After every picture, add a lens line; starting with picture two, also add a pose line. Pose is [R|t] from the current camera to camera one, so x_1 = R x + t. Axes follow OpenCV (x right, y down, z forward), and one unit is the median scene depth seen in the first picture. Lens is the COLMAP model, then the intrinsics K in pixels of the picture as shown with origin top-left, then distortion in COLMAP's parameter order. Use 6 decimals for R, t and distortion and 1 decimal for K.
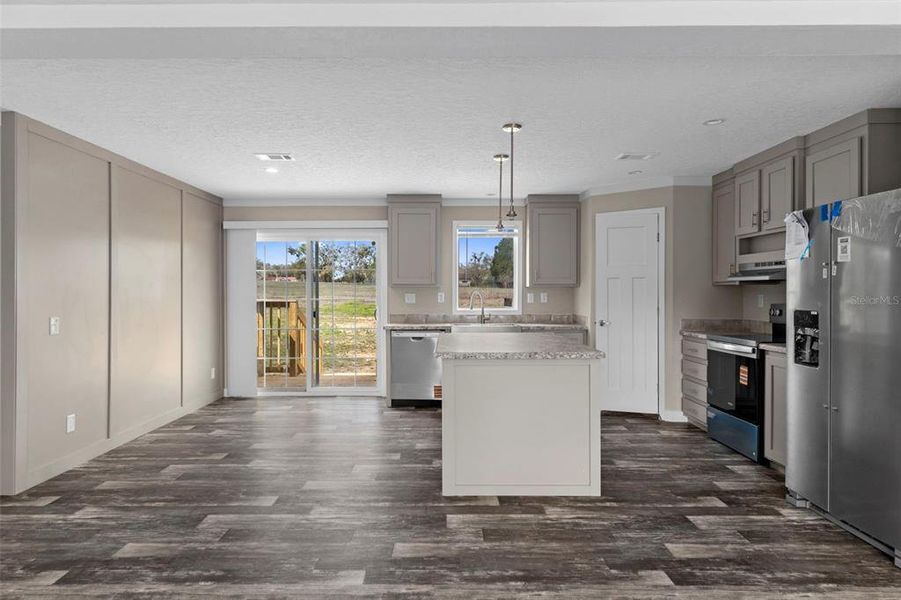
lens RADIAL K [[547.2, 0, 448.7], [0, 547.2, 296.3], [0, 0, 1]] dist [0.000891, 0.001687]
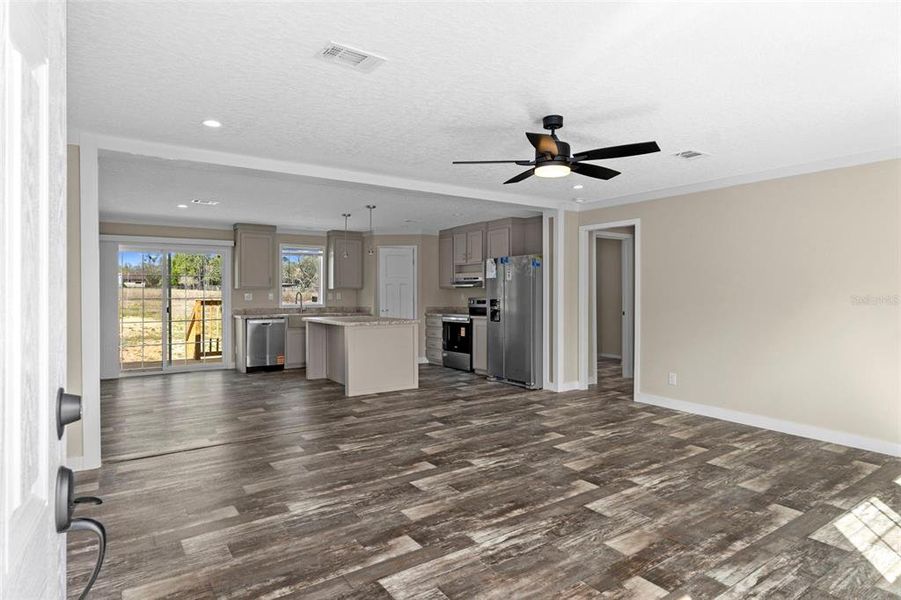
lens RADIAL K [[495.1, 0, 446.1], [0, 495.1, 293.5], [0, 0, 1]] dist [0.001012, 0.000279]
pose [[0.827248, -0.001457, 0.561835, -0.506628], [0.005924, 0.999964, -0.006129, 0.008057], [-0.561806, 0.008398, 0.827227, -0.465156]]
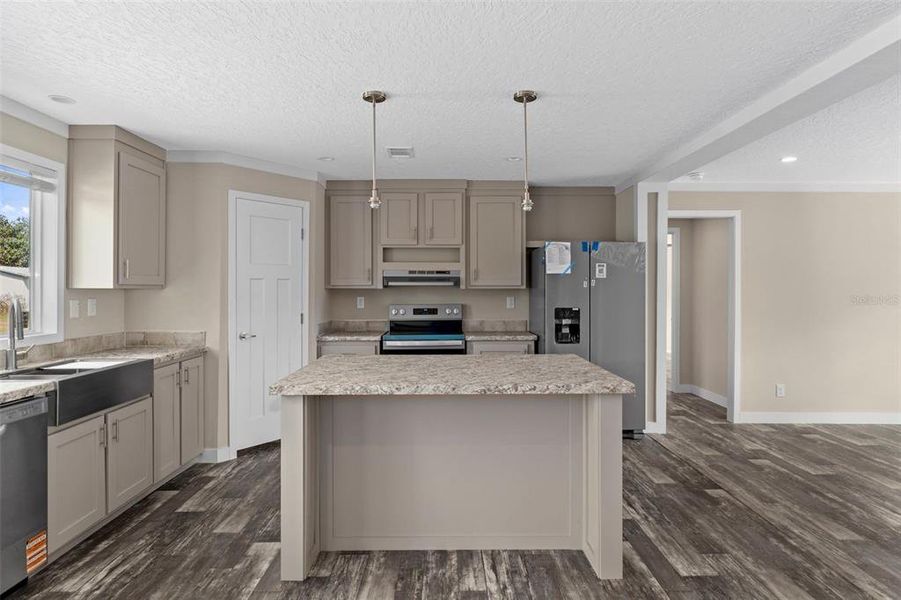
lens RADIAL K [[495.7, 0, 448.4], [0, 495.7, 285.6], [0, 0, 1]] dist [-0.003234, 0.000196]
pose [[-0.004351, 0.007391, 0.999963, -0.481335], [0.008357, 0.999938, -0.007355, -0.018831], [-0.999956, 0.008325, -0.004413, 0.875614]]
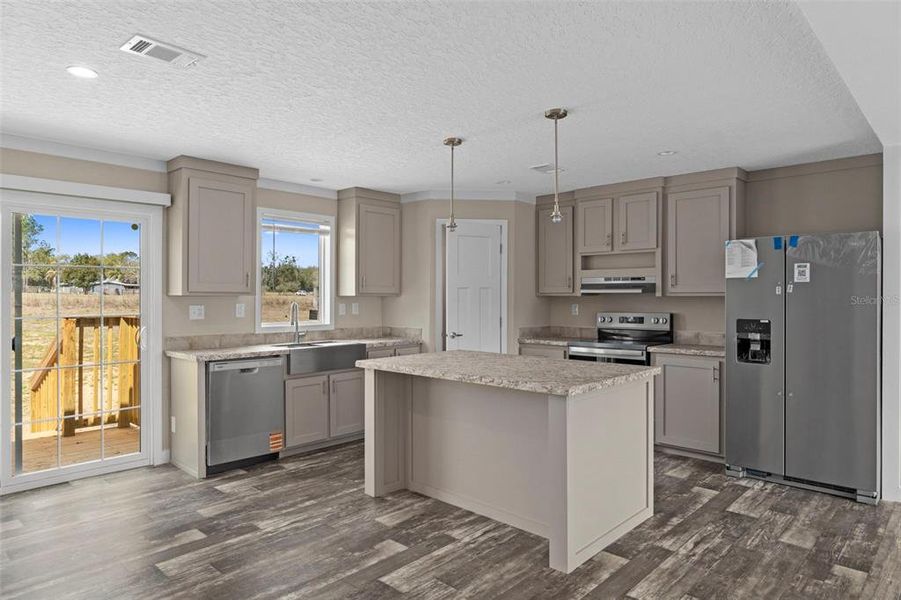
lens RADIAL K [[547.2, 0, 448.7], [0, 547.2, 296.3], [0, 0, 1]] dist [0.000891, 0.001687]
pose [[0.689959, 0.001357, 0.723847, -0.483842], [0.005003, 0.999965, -0.006643, -0.014466], [-0.723831, 0.008205, 0.689929, 0.417811]]
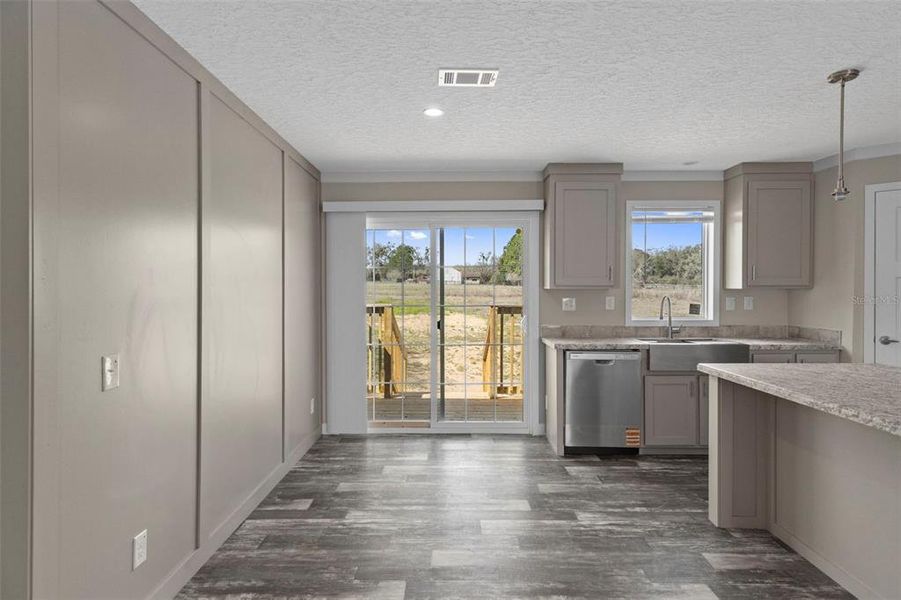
lens RADIAL K [[509.0, 0, 447.6], [0, 509.0, 292.5], [0, 0, 1]] dist [0.003333, 0.000382]
pose [[0.999881, -0.000293, -0.015435, -0.313742], [0.000263, 0.999998, -0.001995, -0.015292], [0.015436, 0.001991, 0.999879, 0.415833]]
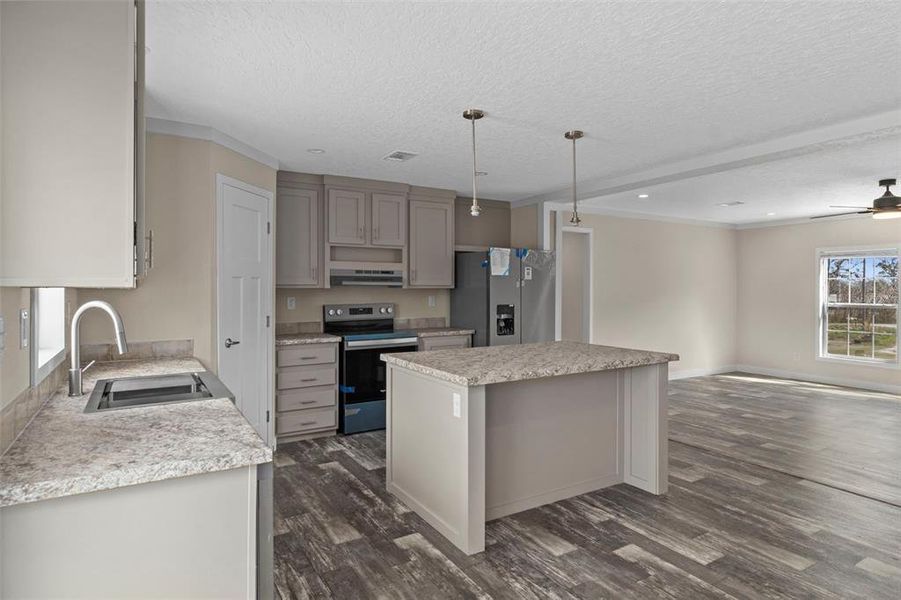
lens RADIAL K [[509.0, 0, 447.6], [0, 509.0, 292.5], [0, 0, 1]] dist [0.003333, 0.000382]
pose [[-0.509275, -0.005659, 0.860585, -0.450657], [0.007773, 0.999907, 0.011174, -0.022423], [-0.860568, 0.012380, -0.509184, 1.317718]]
